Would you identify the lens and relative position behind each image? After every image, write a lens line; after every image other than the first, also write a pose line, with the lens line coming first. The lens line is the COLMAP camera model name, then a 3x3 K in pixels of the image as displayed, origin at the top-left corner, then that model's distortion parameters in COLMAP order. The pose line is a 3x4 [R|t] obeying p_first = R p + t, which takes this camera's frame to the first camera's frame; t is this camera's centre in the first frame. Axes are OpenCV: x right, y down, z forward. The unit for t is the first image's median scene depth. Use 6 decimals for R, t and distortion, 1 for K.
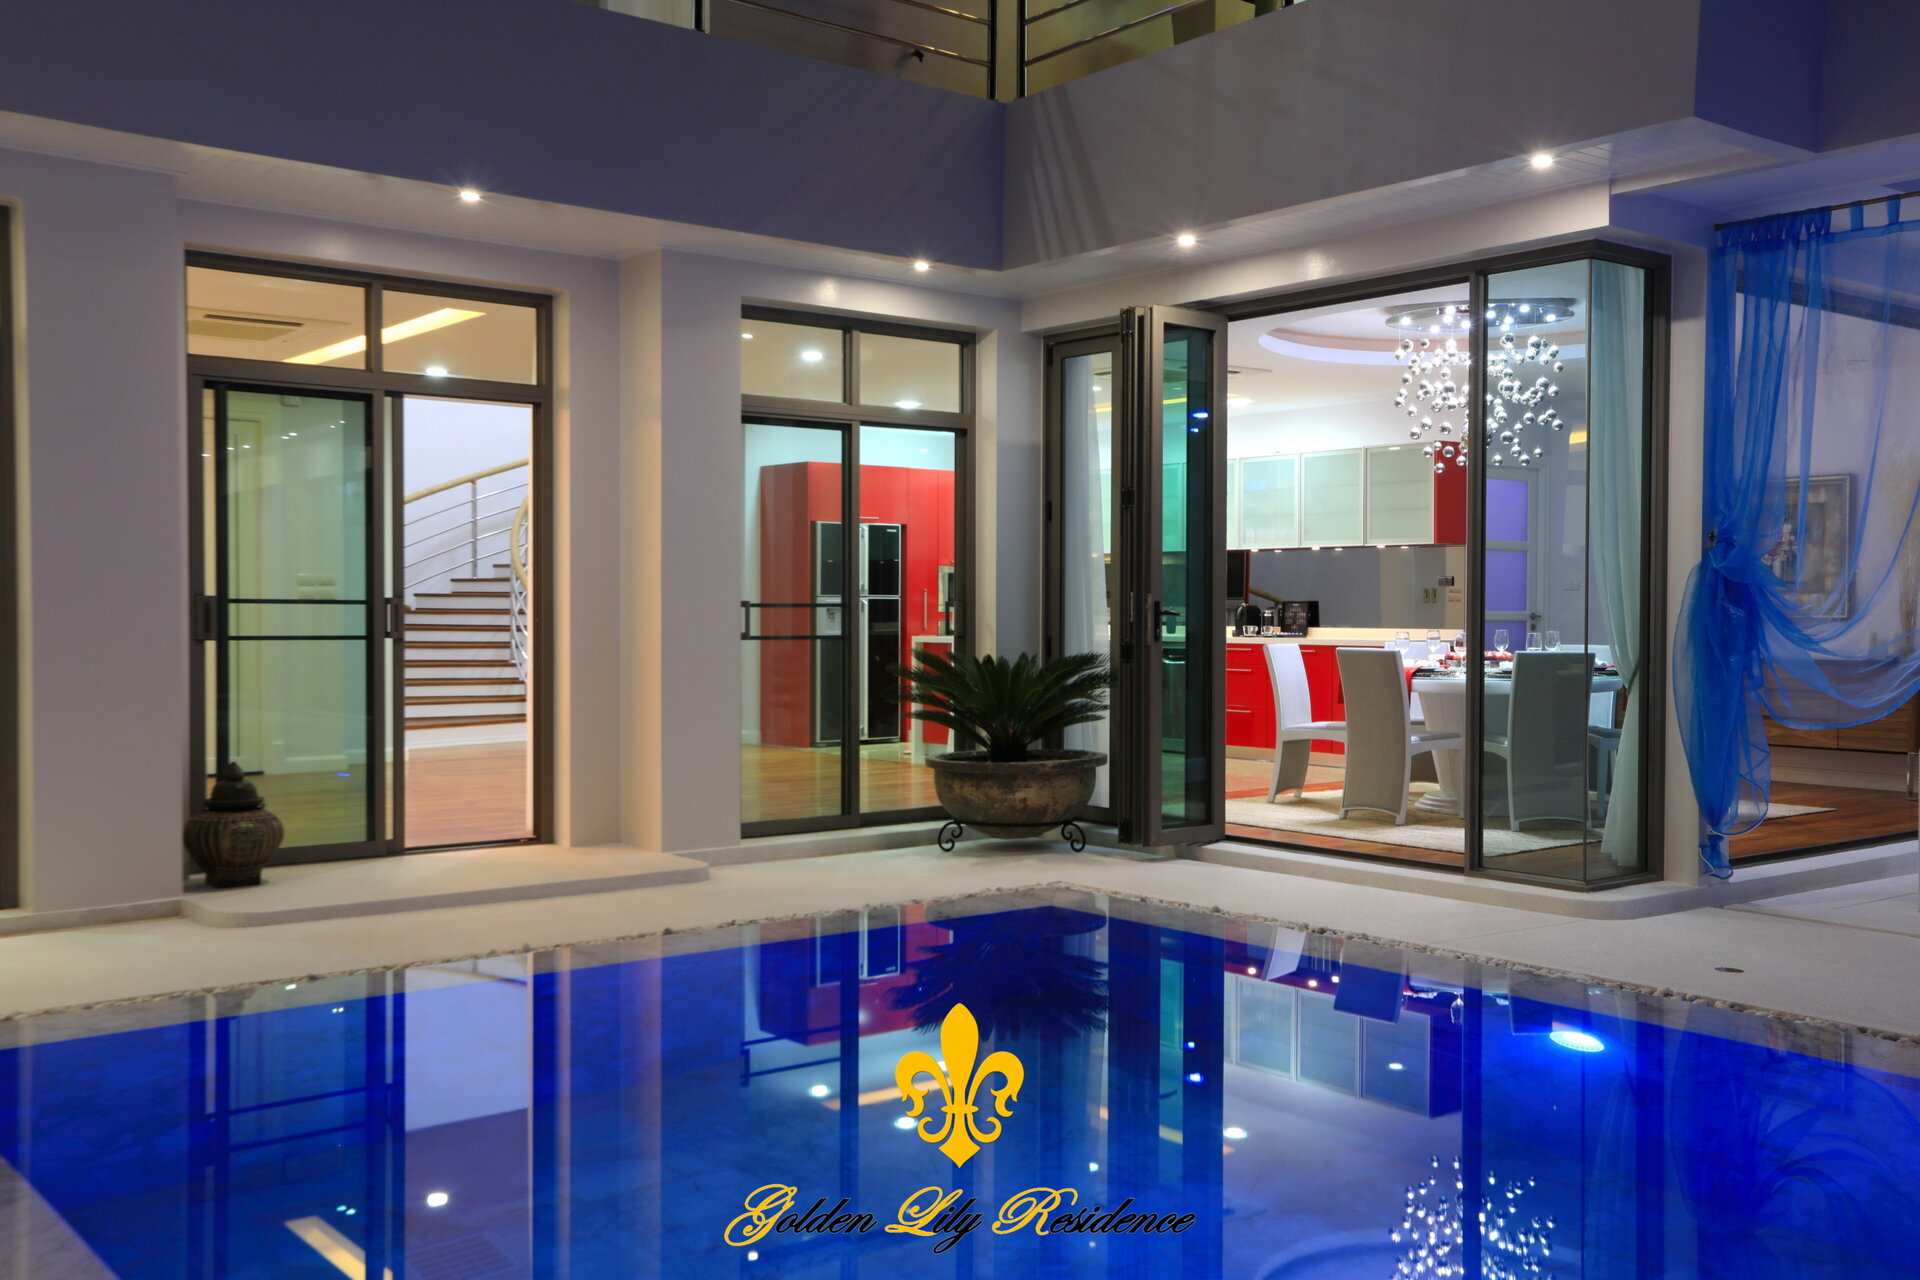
lens RADIAL K [[1801.9, 0, 958.7], [0, 1801.9, 643.7], [0, 0, 1]] dist [0.036718, 0.000000]
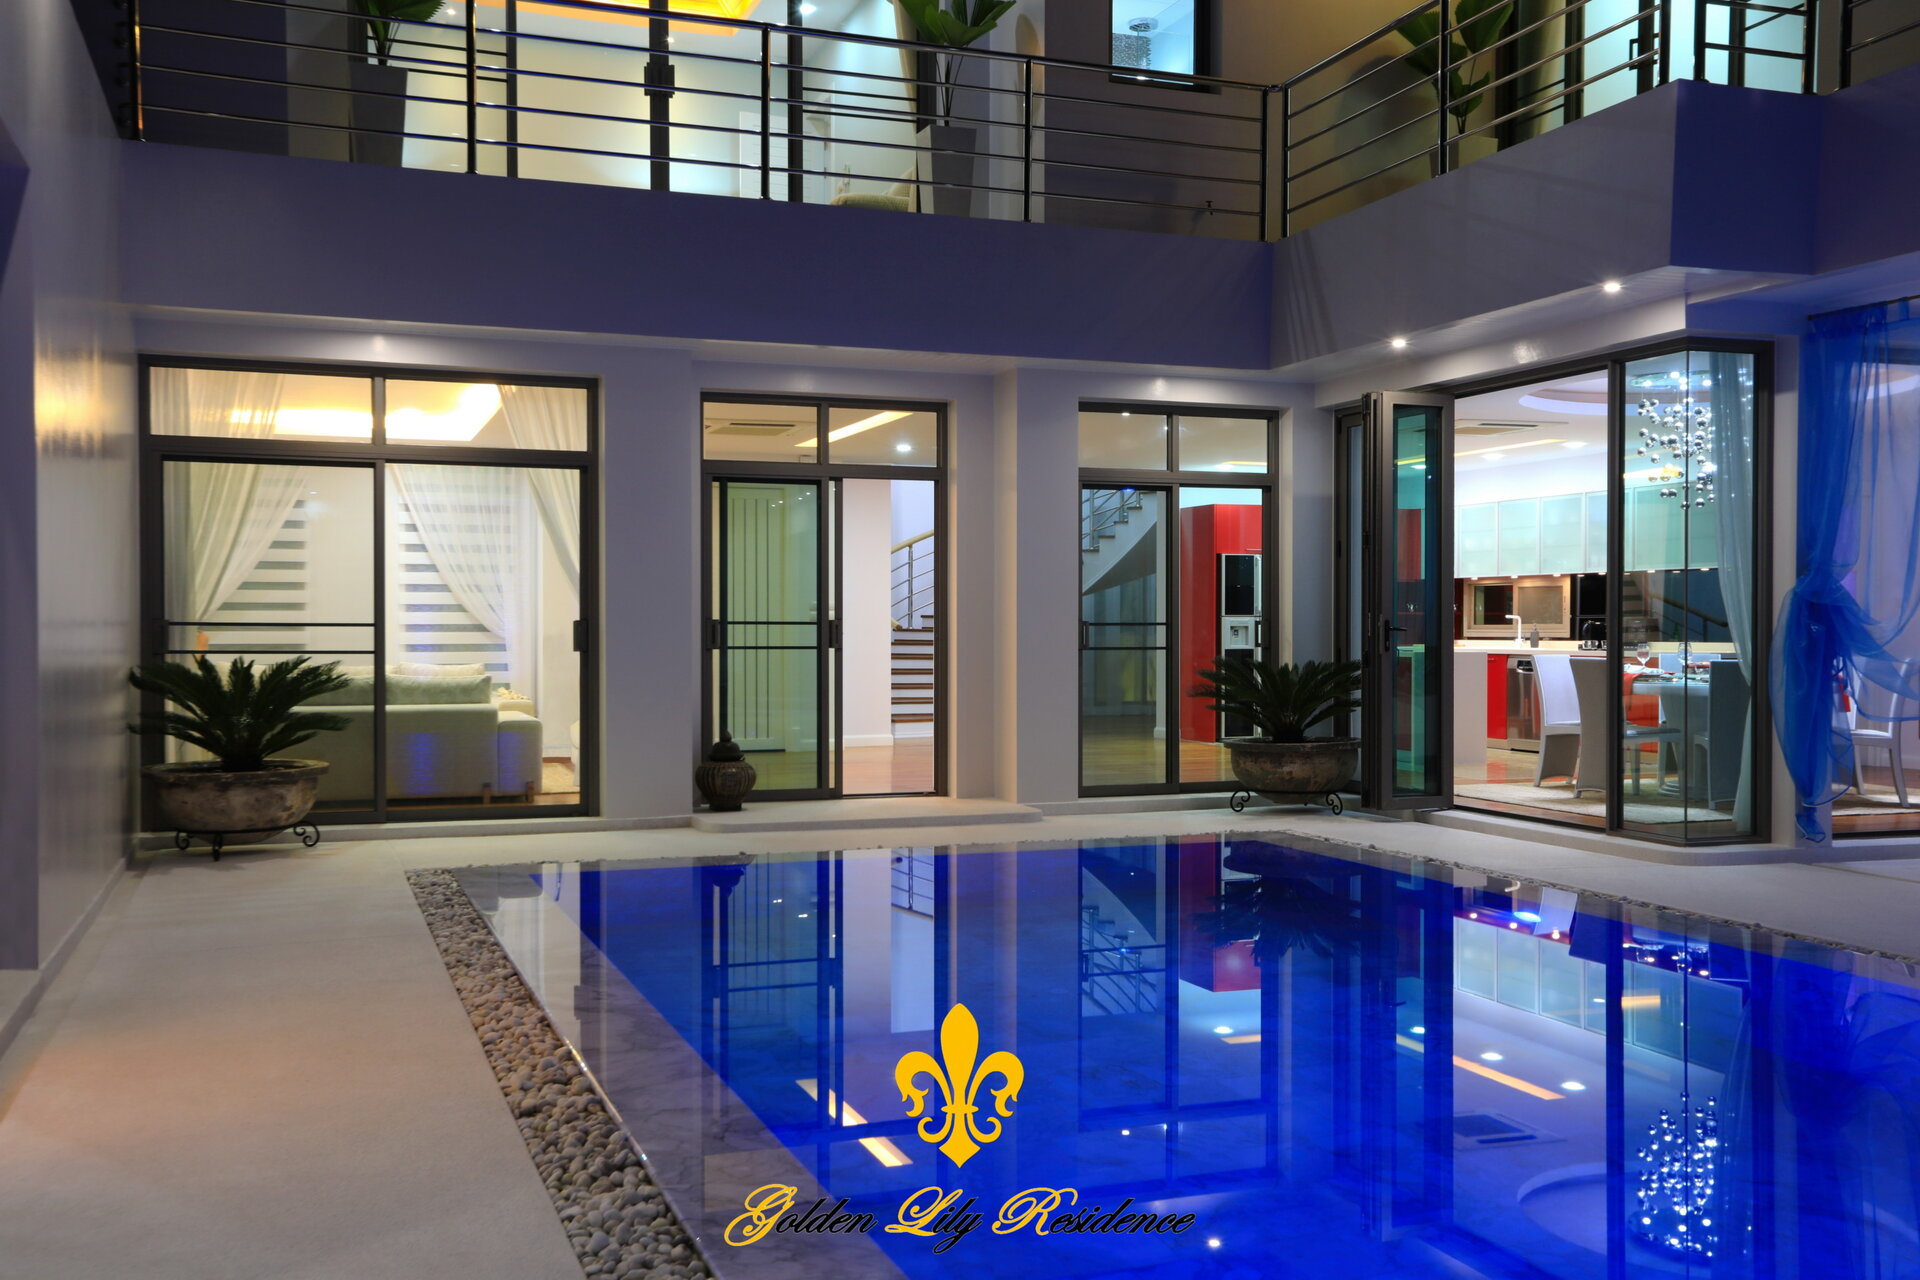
lens RADIAL K [[1801.9, 0, 972.9], [0, 1801.9, 632.5], [0, 0, 1]] dist [0.036718, 0.000000]
pose [[0.949987, -0.002044, -0.312284, 0.229100], [-0.002954, 0.999875, -0.015532, 0.006259], [0.312277, 0.015678, 0.949862, -0.314584]]
